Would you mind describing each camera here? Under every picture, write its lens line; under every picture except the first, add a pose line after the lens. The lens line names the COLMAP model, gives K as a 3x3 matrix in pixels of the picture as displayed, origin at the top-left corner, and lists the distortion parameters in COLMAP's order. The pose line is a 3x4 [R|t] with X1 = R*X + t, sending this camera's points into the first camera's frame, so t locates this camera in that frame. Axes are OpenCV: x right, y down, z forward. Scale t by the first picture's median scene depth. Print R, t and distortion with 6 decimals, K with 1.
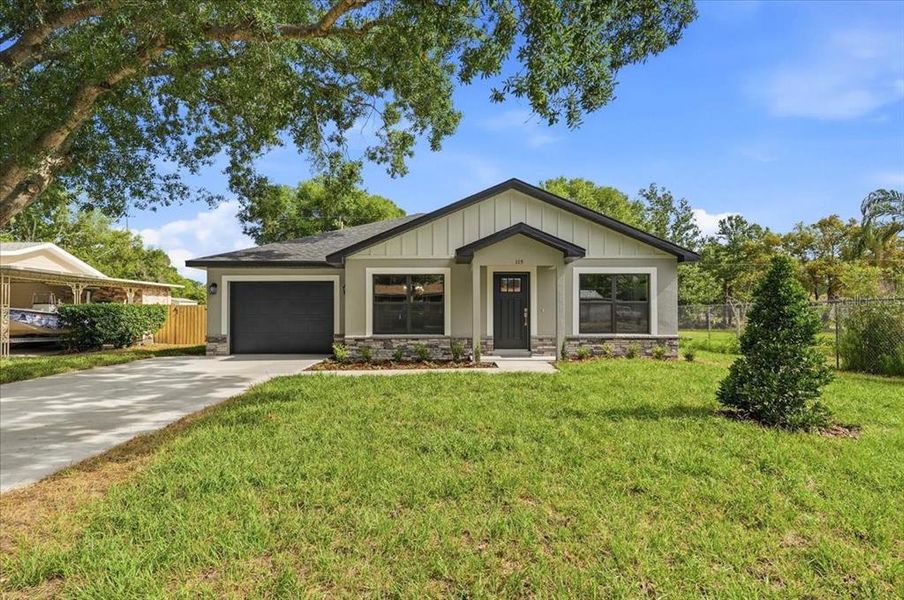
lens RADIAL K [[499.6, 0, 450.6], [0, 499.6, 304.5], [0, 0, 1]] dist [-0.011833, 0.003409]
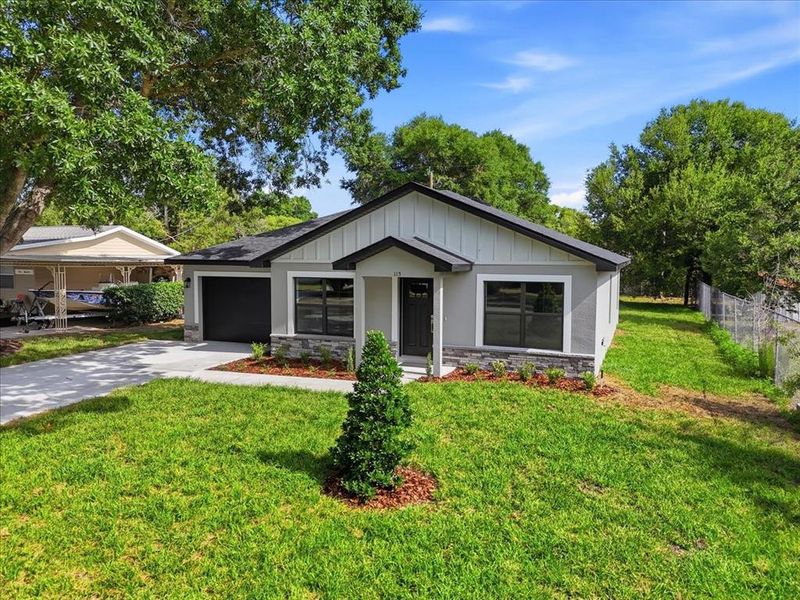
lens RADIAL K [[590.1, 0, 403.7], [0, 590.1, 298.9], [0, 0, 1]] dist [0.056561, -0.046594]
pose [[0.922501, 0.034440, -0.384454, 0.540431], [0.001101, 0.995773, 0.091844, -0.128979], [0.385992, -0.085150, 0.918564, -0.061735]]
